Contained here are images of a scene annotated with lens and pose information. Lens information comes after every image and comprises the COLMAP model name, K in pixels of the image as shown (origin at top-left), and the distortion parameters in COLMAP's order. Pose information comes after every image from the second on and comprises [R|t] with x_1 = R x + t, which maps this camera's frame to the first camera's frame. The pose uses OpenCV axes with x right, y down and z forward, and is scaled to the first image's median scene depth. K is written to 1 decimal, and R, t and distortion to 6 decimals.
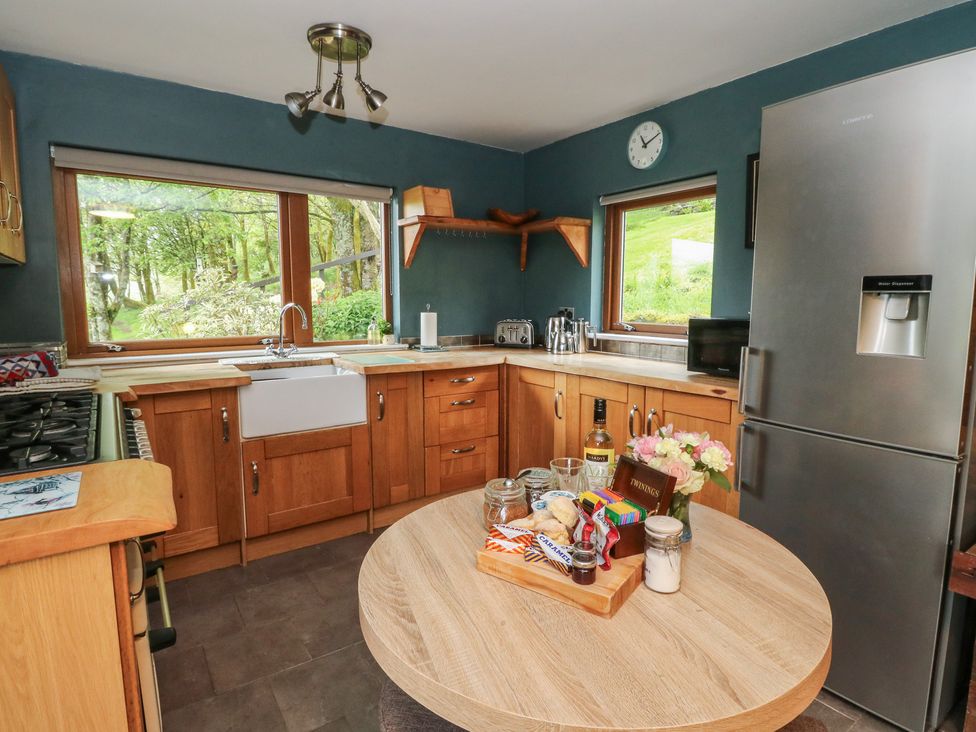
lens RADIAL K [[531.5, 0, 491.8], [0, 531.5, 360.4], [0, 0, 1]] dist [0.020416, -0.026812]
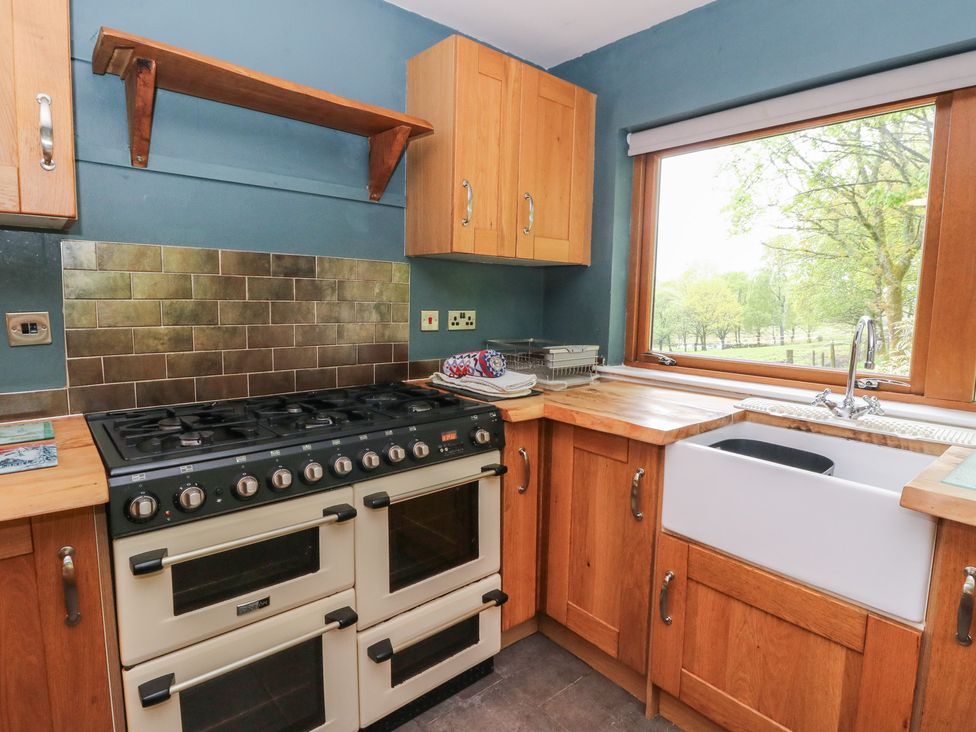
lens RADIAL K [[531.5, 0, 491.8], [0, 531.5, 360.4], [0, 0, 1]] dist [0.020416, -0.026812]
pose [[0.093995, 0.121674, -0.988110, 0.099730], [-0.136941, 0.984650, 0.108221, -0.077160], [0.986110, 0.125141, 0.109214, 0.645909]]
